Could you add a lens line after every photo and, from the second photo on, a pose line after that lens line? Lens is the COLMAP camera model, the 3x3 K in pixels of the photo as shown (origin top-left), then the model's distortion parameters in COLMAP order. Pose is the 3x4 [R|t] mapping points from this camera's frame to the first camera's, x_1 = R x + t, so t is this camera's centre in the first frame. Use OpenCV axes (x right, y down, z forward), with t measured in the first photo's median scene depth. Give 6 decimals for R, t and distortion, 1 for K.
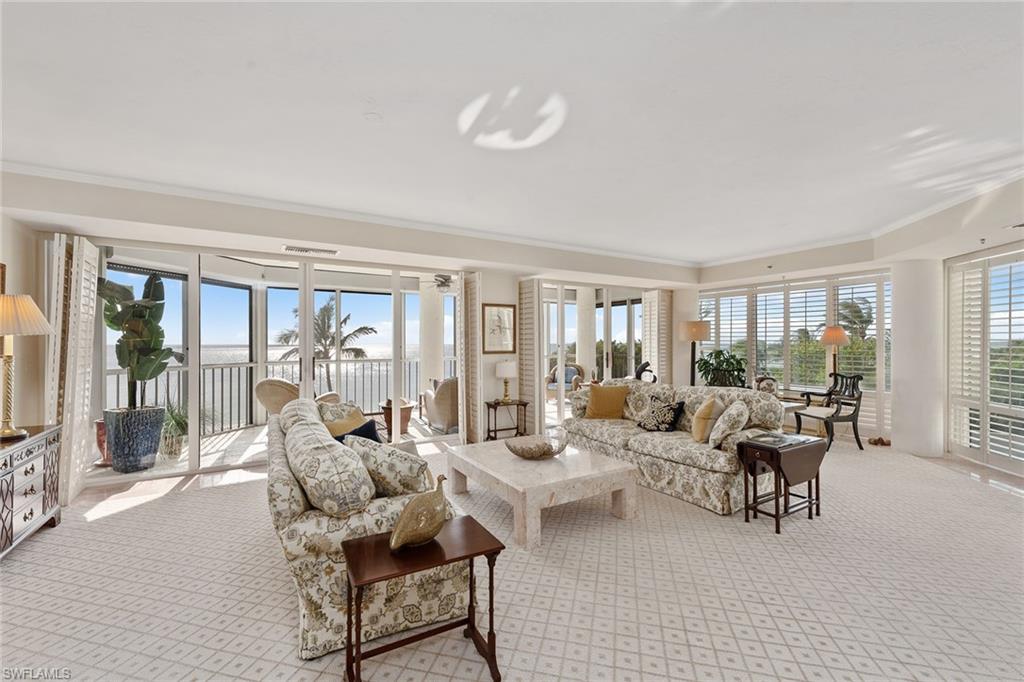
lens RADIAL K [[426.0, 0, 507.8], [0, 426.0, 339.7], [0, 0, 1]] dist [0.003153, 0.000189]
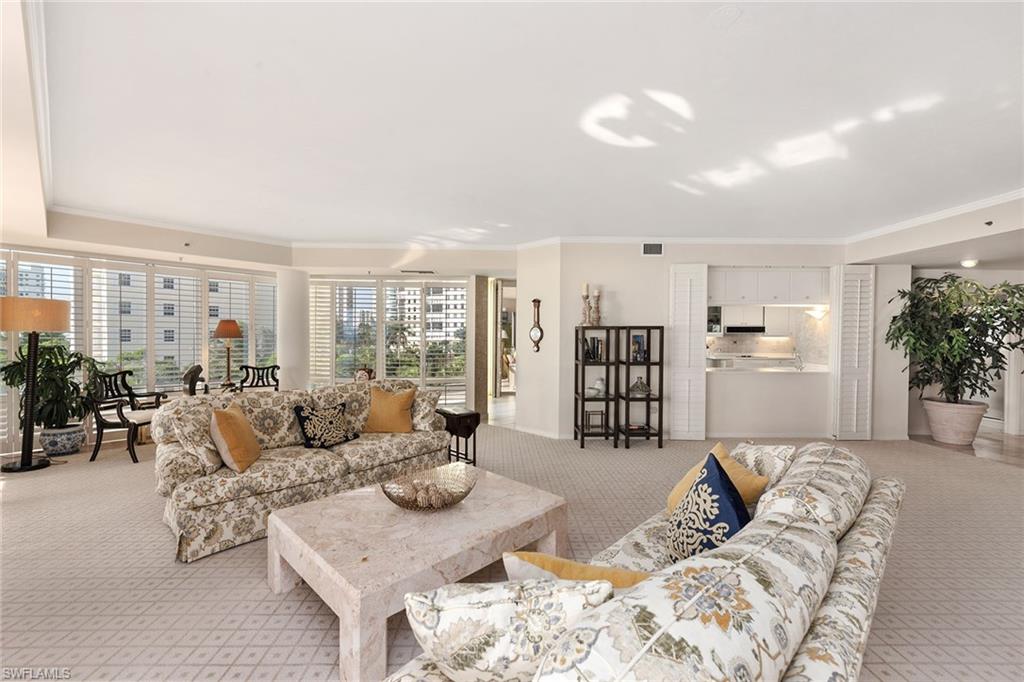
lens RADIAL K [[426.0, 0, 510.0], [0, 426.0, 346.0], [0, 0, 1]] dist [0.003153, 0.000189]
pose [[-0.264034, -0.018558, 0.964335, -0.471904], [-0.009693, 0.999815, 0.016587, 0.008596], [-0.964465, -0.004968, -0.264165, 0.808346]]
